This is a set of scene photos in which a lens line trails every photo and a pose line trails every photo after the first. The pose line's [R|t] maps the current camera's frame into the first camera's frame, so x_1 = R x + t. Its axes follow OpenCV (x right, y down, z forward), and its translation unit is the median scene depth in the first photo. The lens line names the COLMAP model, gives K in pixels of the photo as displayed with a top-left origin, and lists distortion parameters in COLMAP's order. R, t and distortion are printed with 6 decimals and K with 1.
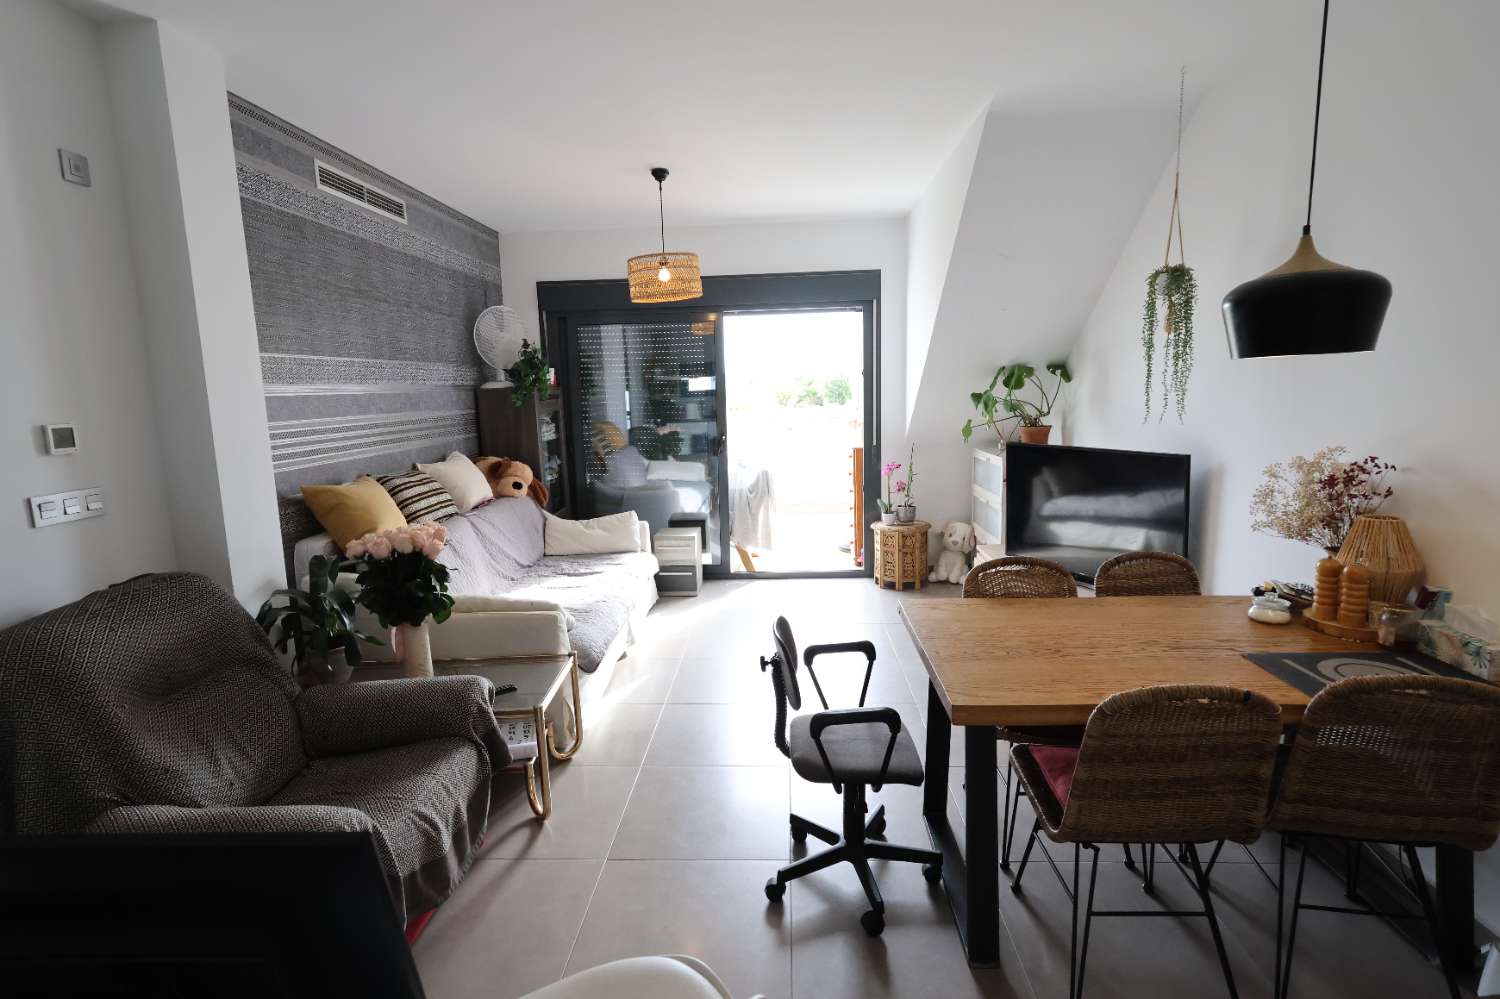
lens RADIAL K [[753.9, 0, 749.6], [0, 753.9, 493.9], [0, 0, 1]] dist [0.005882, 0.000967]
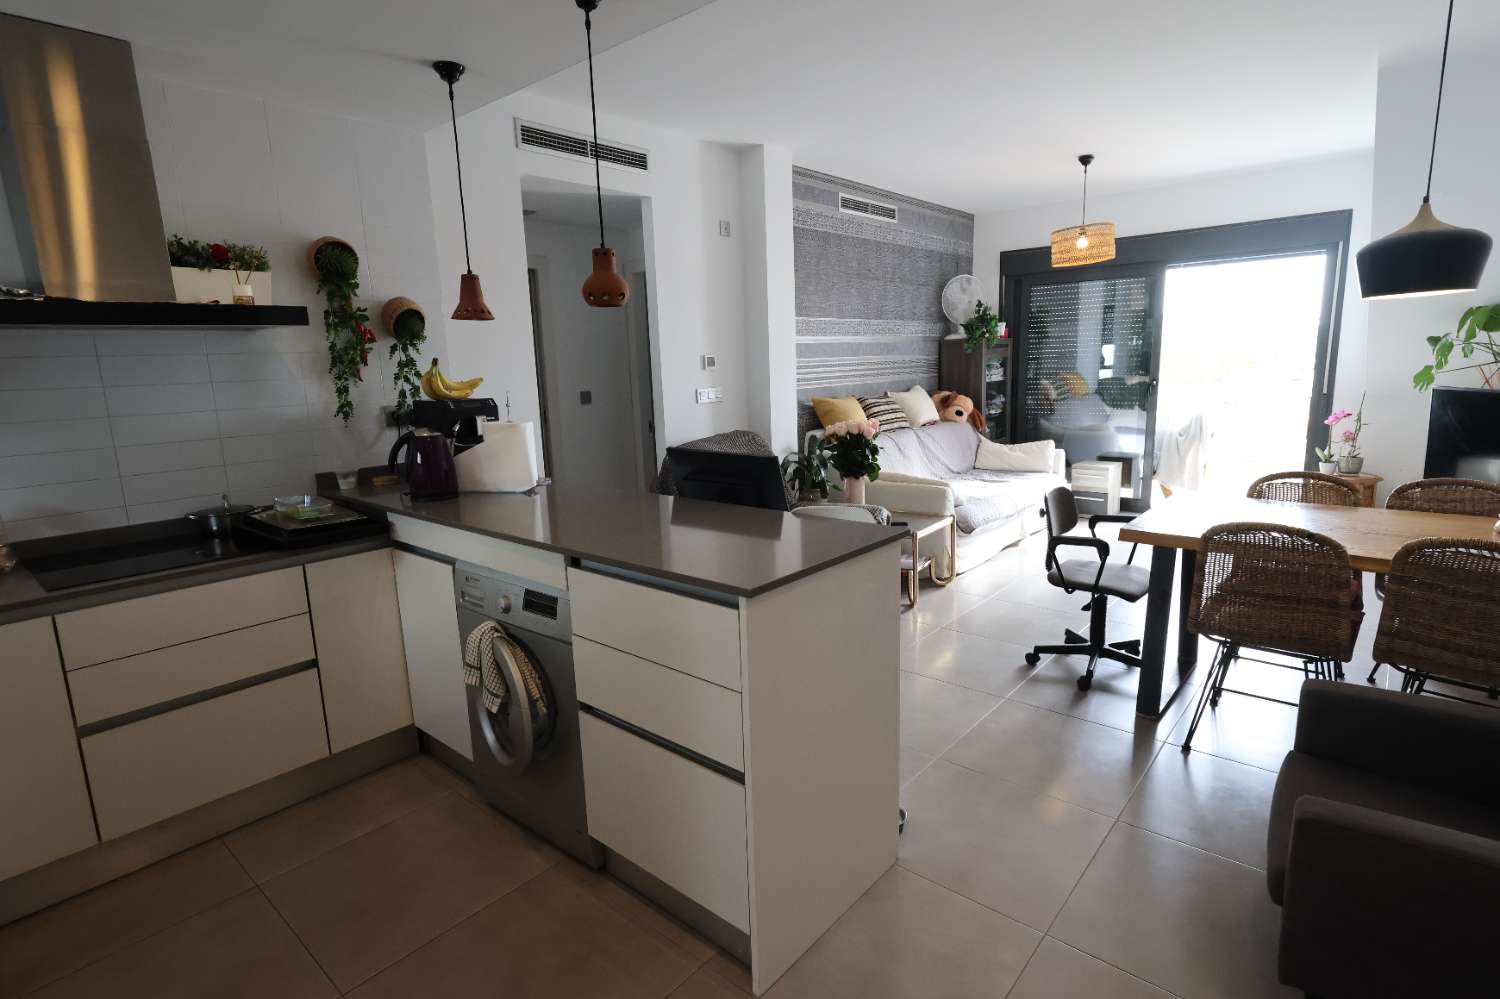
lens RADIAL K [[753.9, 0, 749.6], [0, 753.9, 493.9], [0, 0, 1]] dist [0.005882, 0.000967]
pose [[0.783416, 0.112851, -0.611166, 0.256273], [-0.079851, 0.993503, 0.081093, 0.058134], [0.616347, -0.014727, 0.787337, -0.301041]]
